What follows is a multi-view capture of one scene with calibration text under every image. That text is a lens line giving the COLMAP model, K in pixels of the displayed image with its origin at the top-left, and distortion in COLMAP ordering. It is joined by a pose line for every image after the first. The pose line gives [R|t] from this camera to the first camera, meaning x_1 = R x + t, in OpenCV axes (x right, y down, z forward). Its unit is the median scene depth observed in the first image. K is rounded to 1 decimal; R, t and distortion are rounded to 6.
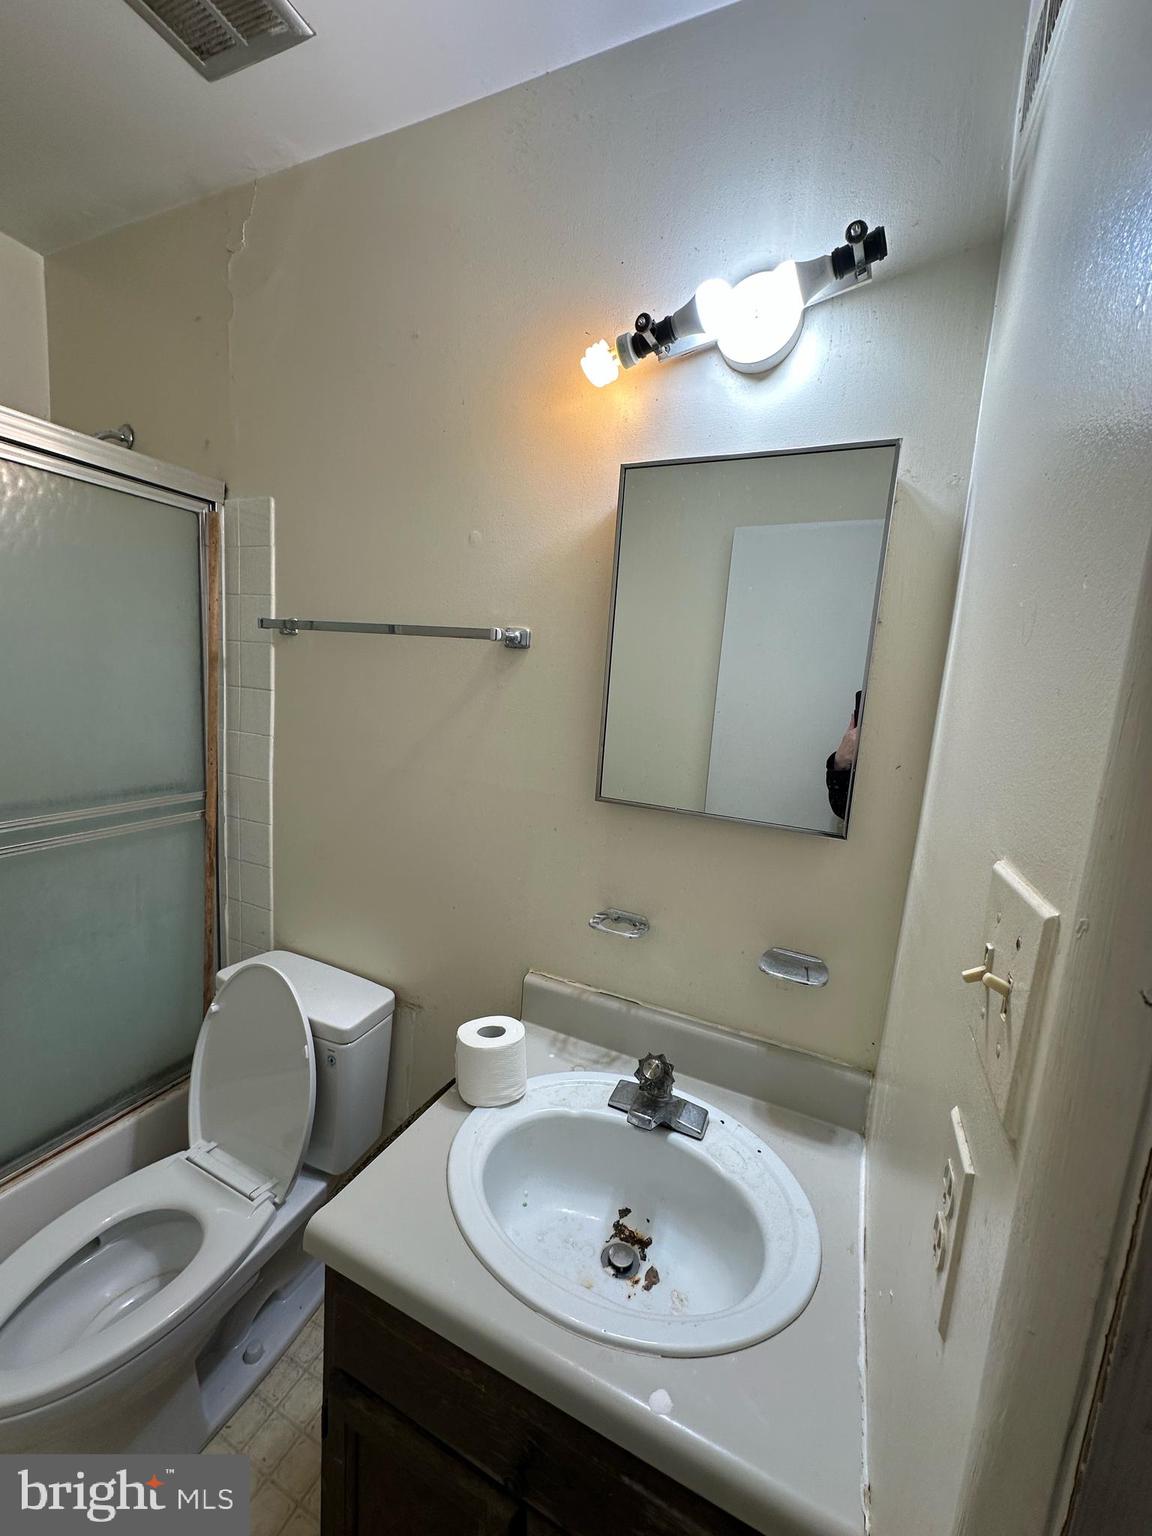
lens RADIAL K [[615.9, 0, 577.5], [0, 615.9, 769.5], [0, 0, 1]] dist [-0.001736, -0.000251]
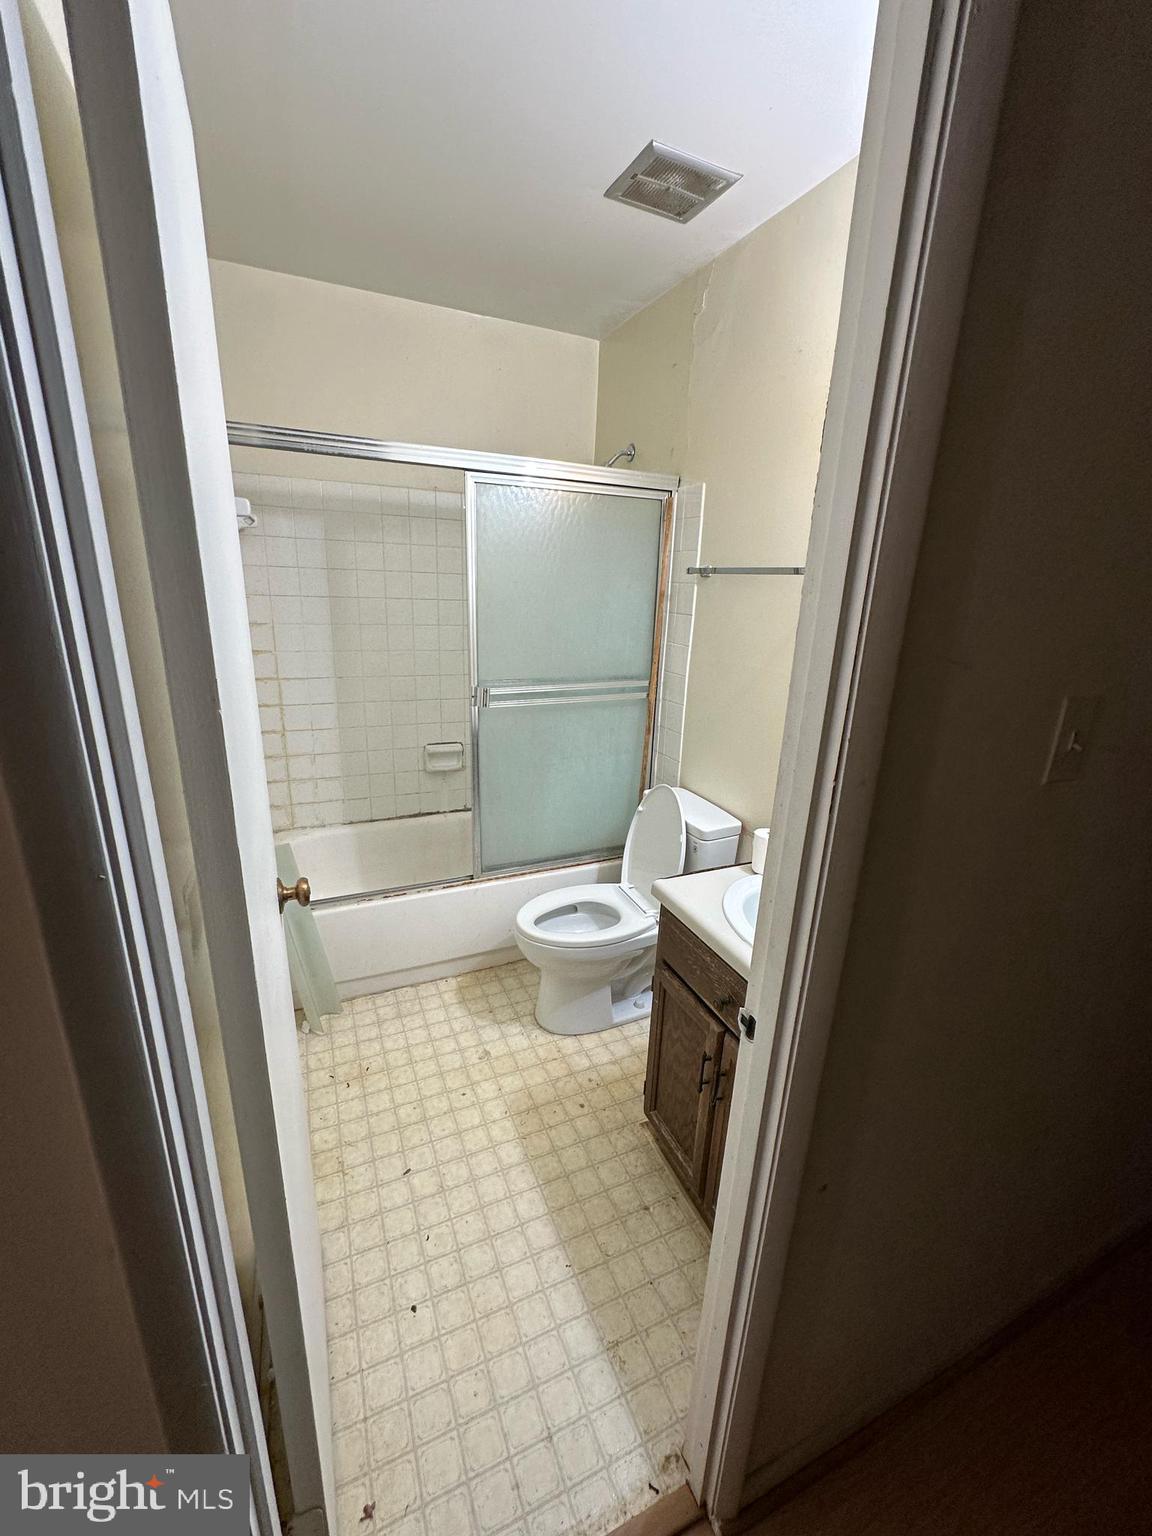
lens RADIAL K [[615.9, 0, 577.5], [0, 615.9, 769.5], [0, 0, 1]] dist [-0.001736, -0.000251]
pose [[0.751767, 0.148280, -0.642542, 0.320003], [-0.076704, 0.987440, 0.138129, 0.058061], [0.654953, -0.054555, 0.753698, -0.347016]]
